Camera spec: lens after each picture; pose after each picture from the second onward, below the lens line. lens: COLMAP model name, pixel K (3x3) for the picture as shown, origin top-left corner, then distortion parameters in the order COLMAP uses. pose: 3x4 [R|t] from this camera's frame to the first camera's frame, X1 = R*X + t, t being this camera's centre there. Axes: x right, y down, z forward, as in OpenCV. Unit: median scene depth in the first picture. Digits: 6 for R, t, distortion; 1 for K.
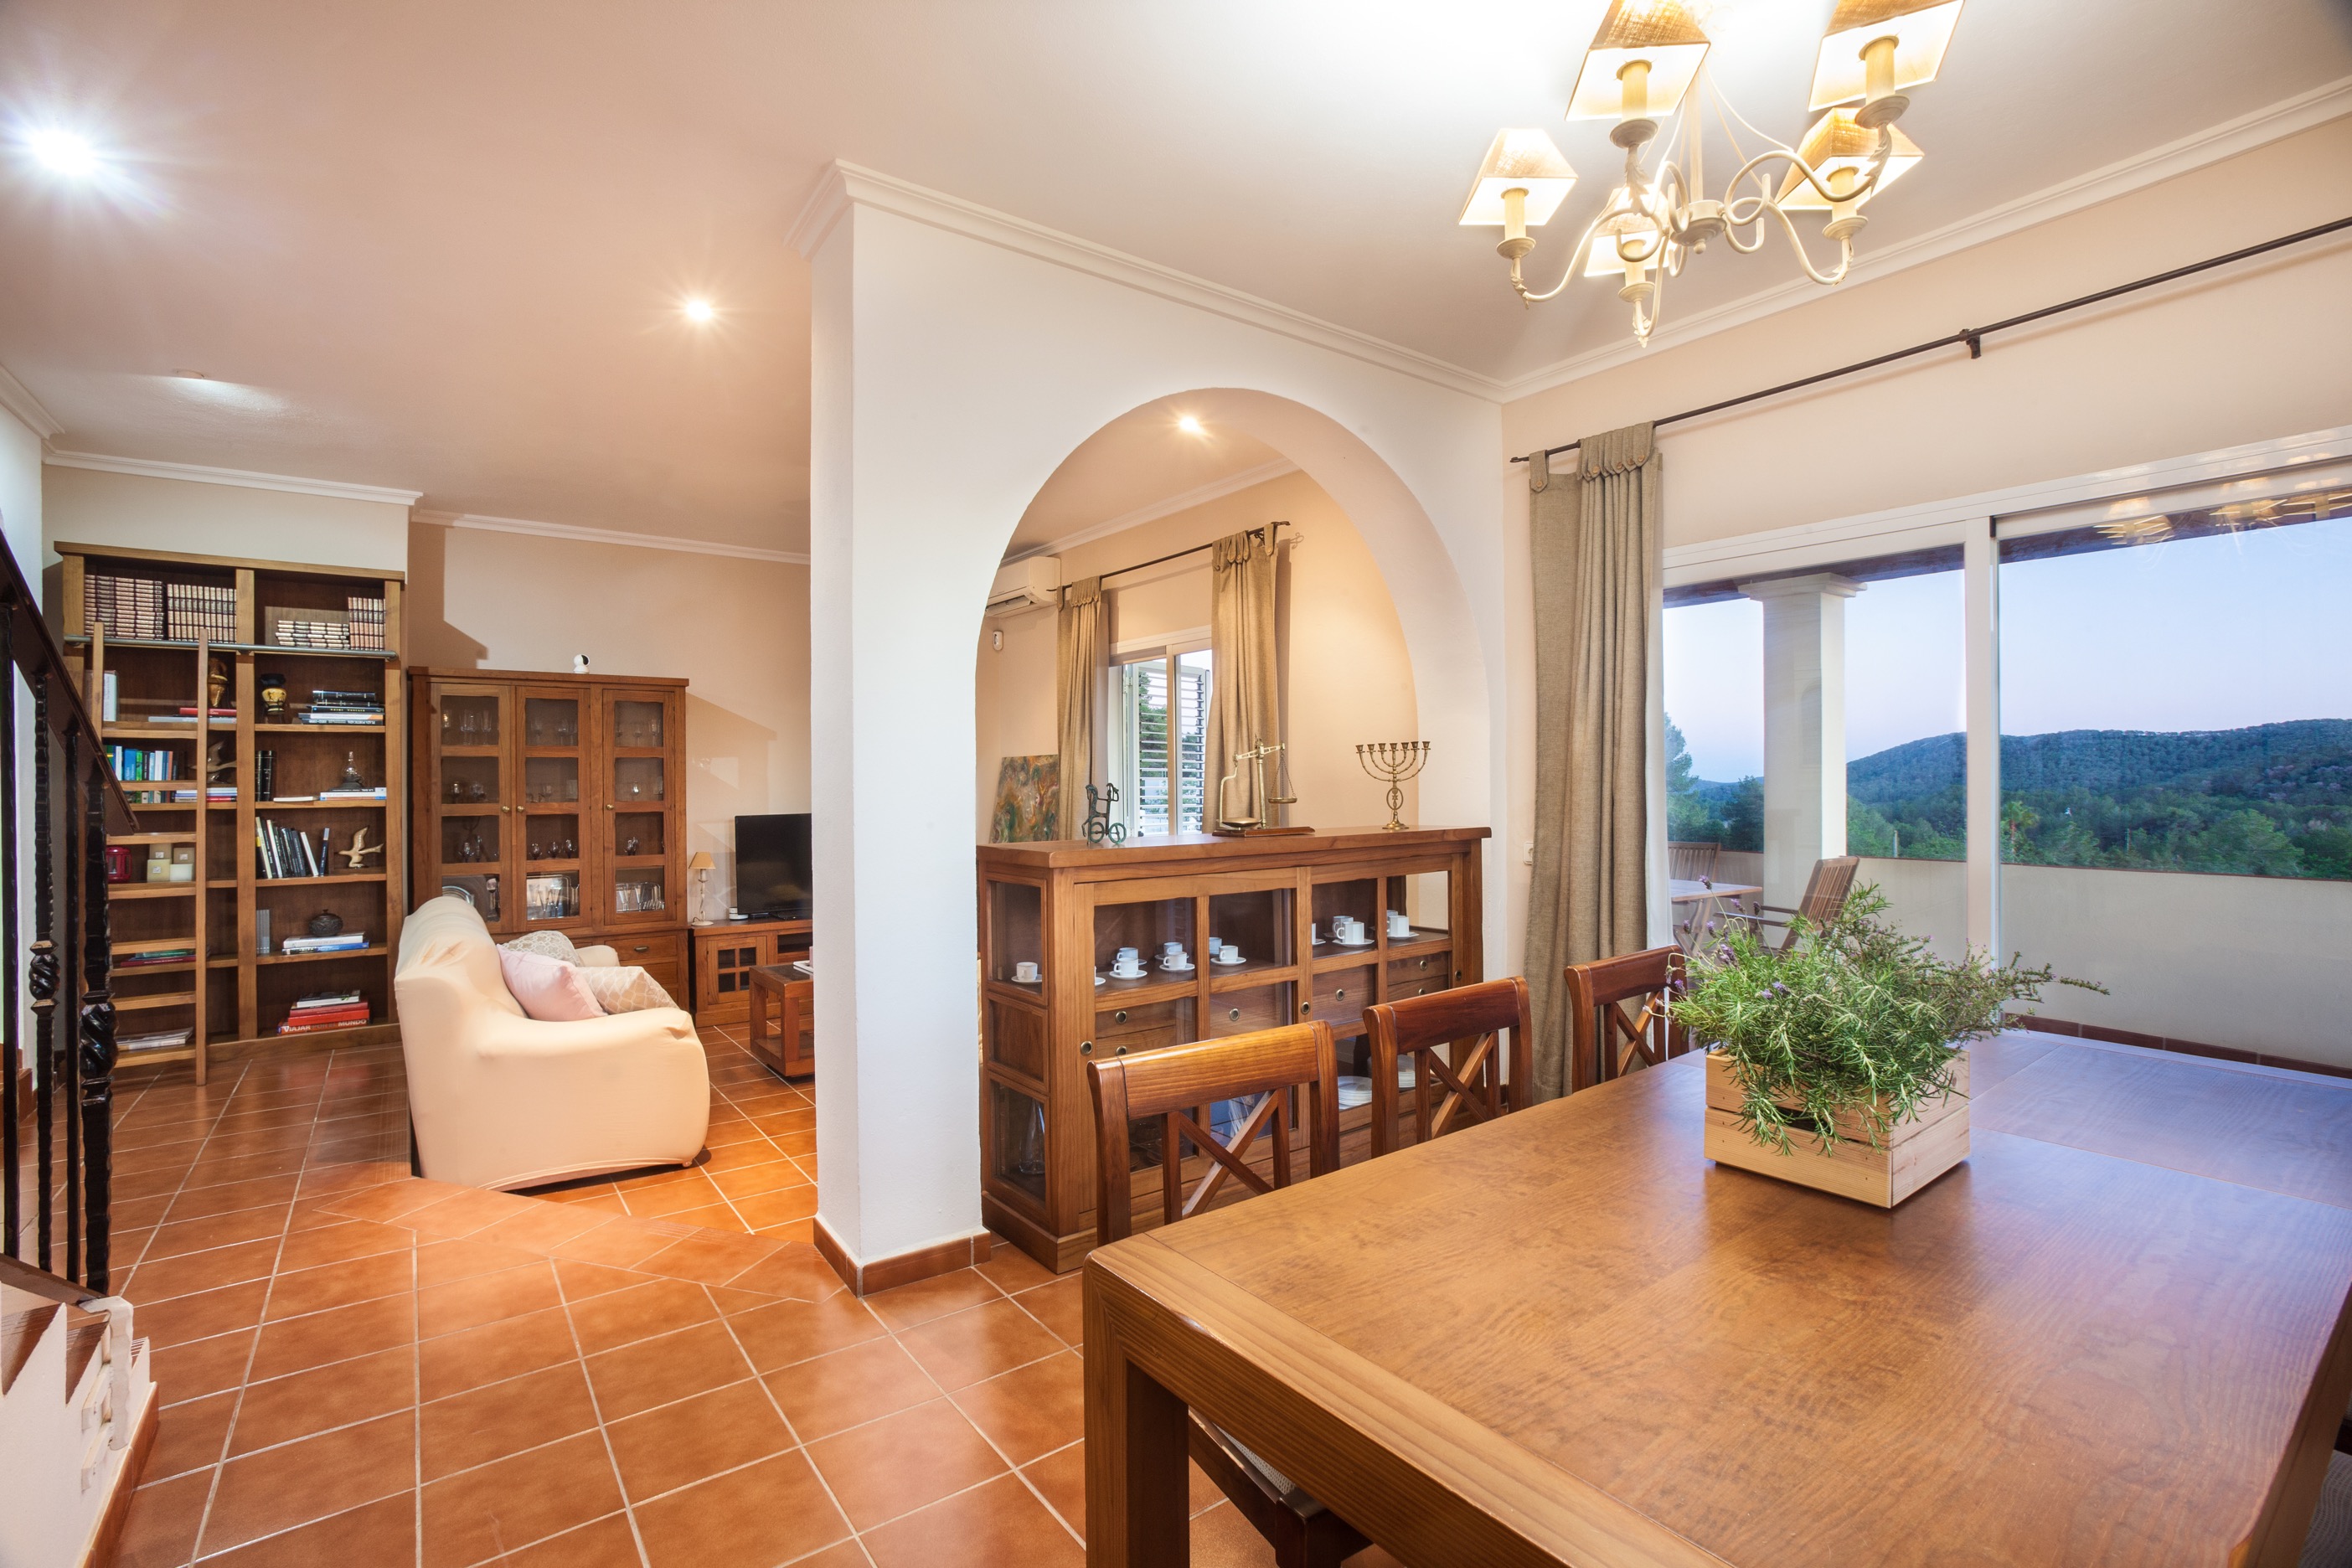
lens RADIAL K [[1103.0, 0, 1169.0], [0, 1103.0, 783.5], [0, 0, 1]] dist [0.003786, 0.001963]
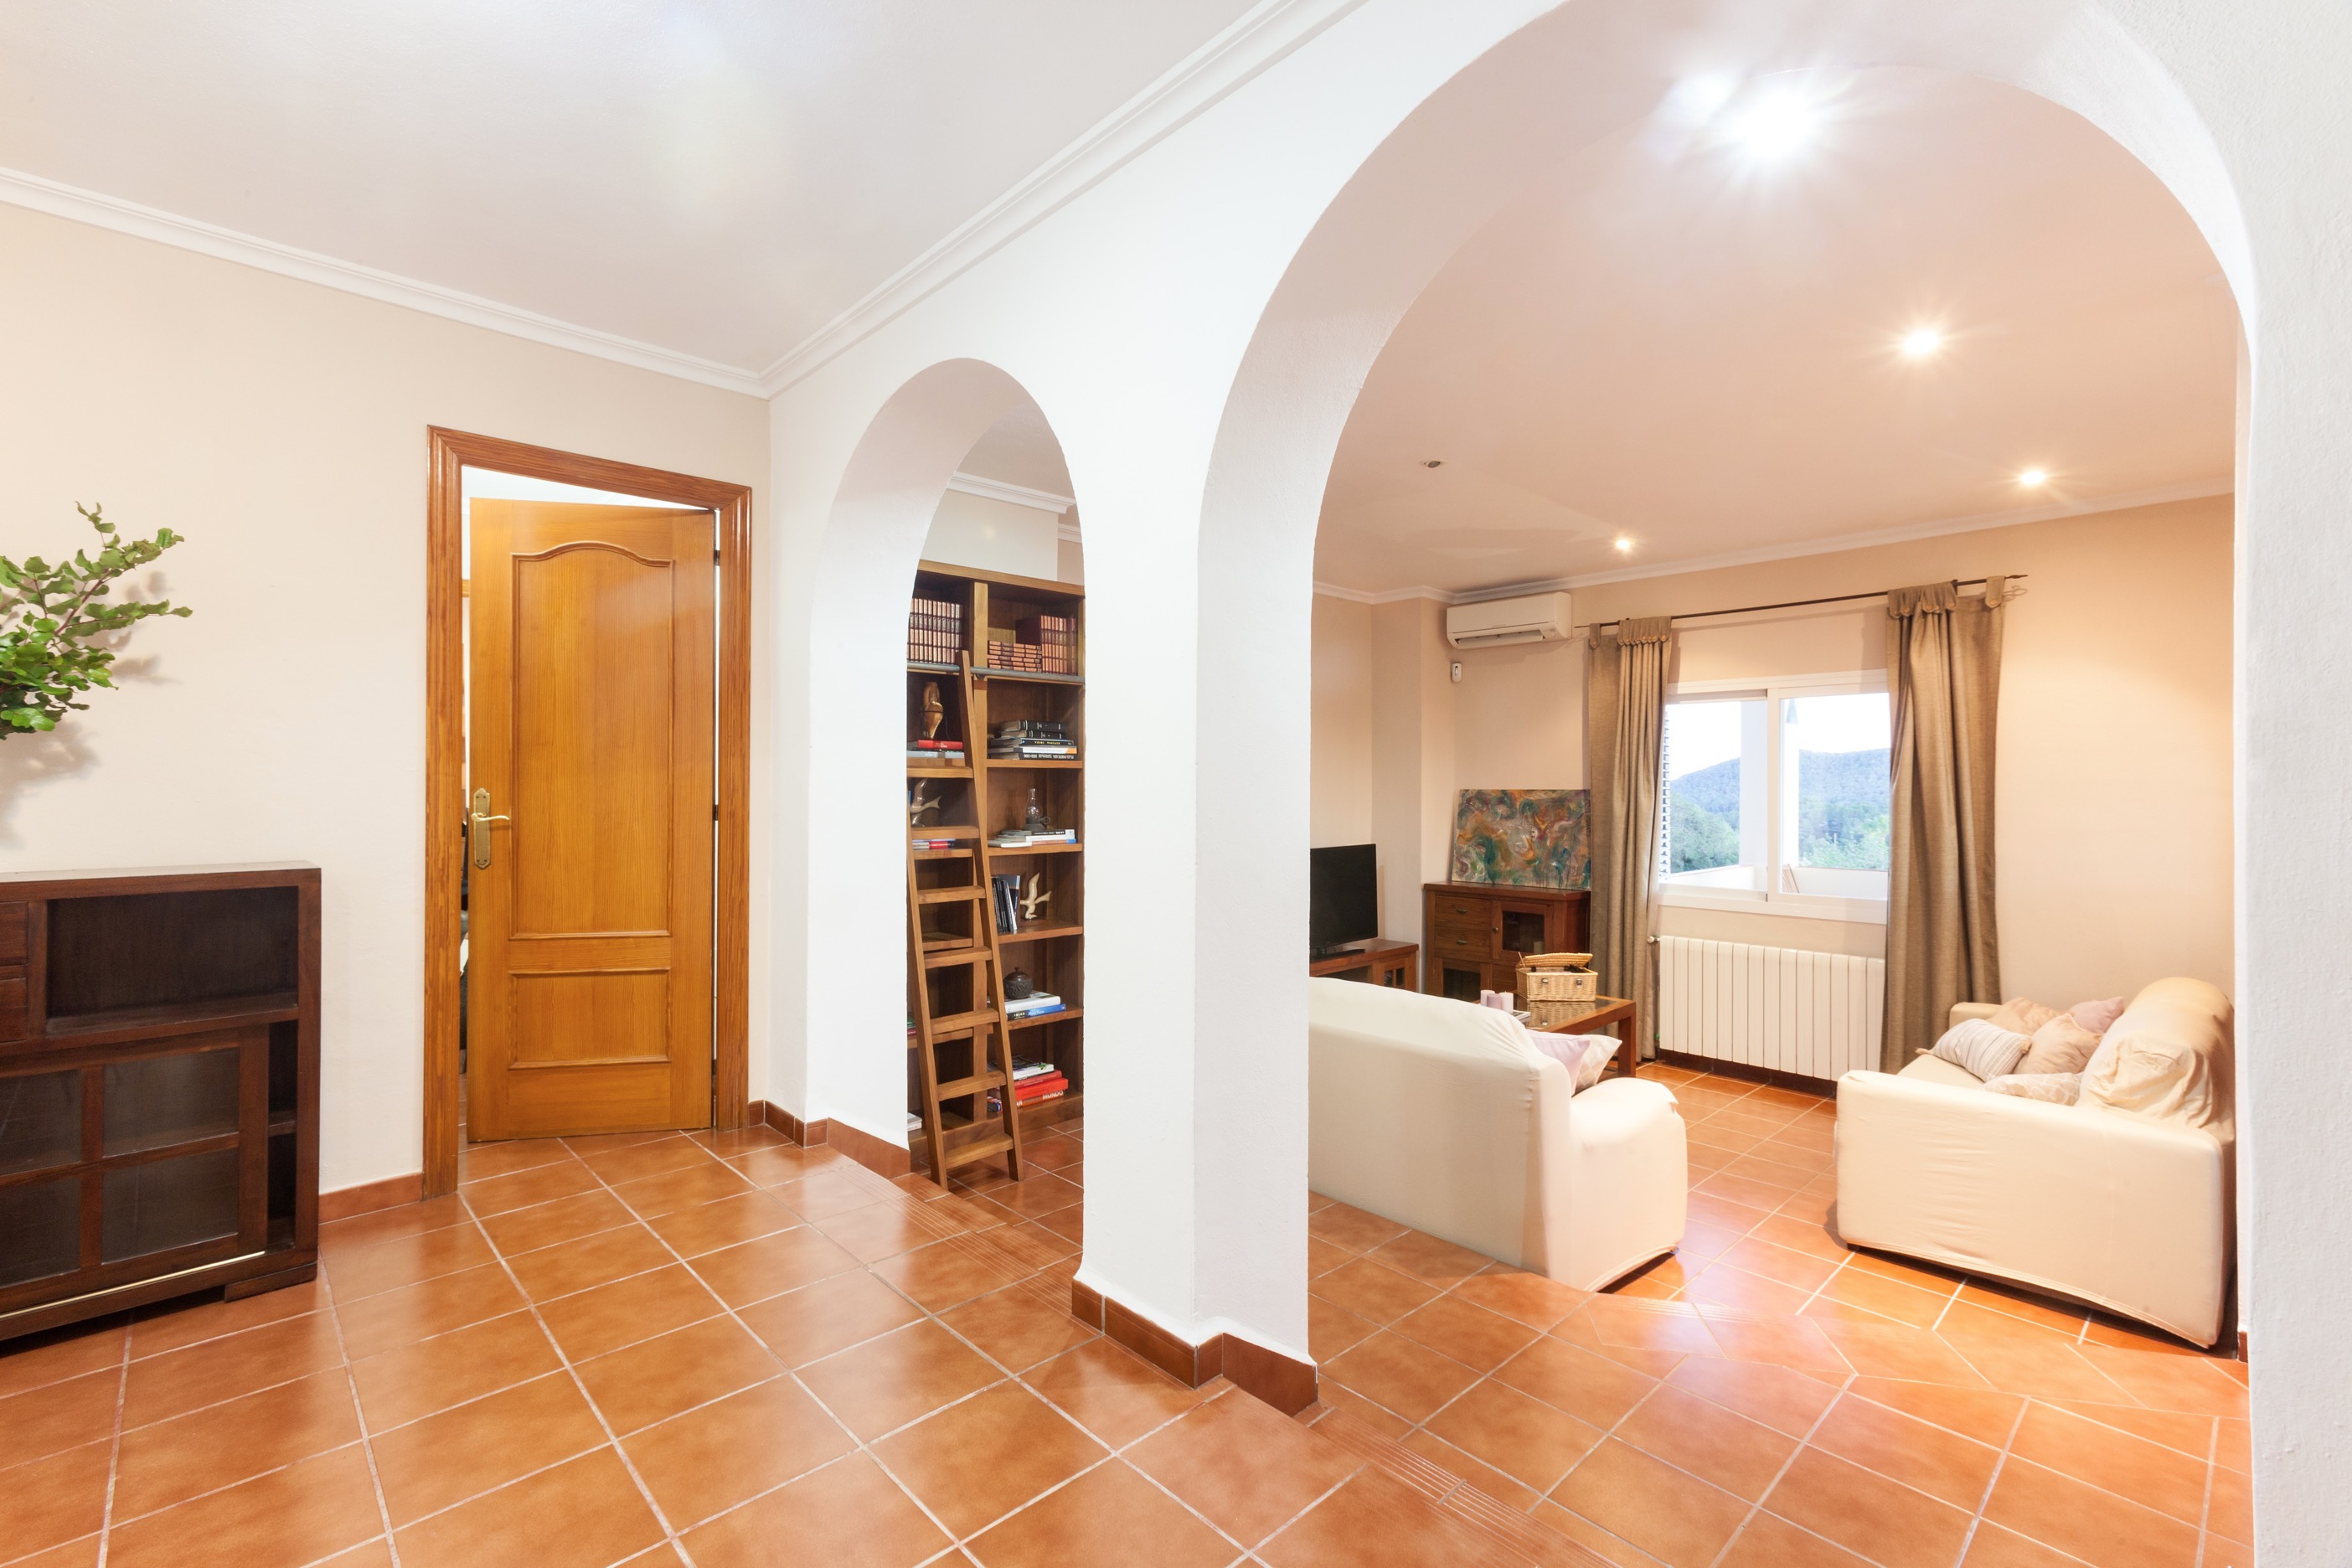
lens RADIAL K [[1048.2, 0, 1179.6], [0, 1048.2, 783.4], [0, 0, 1]] dist [0.000438, 0.000157]
pose [[0.987314, 0.008538, 0.158549, -0.764096], [-0.007551, 0.999948, -0.006831, -0.028666], [-0.158599, 0.005547, 0.987328, 0.148878]]
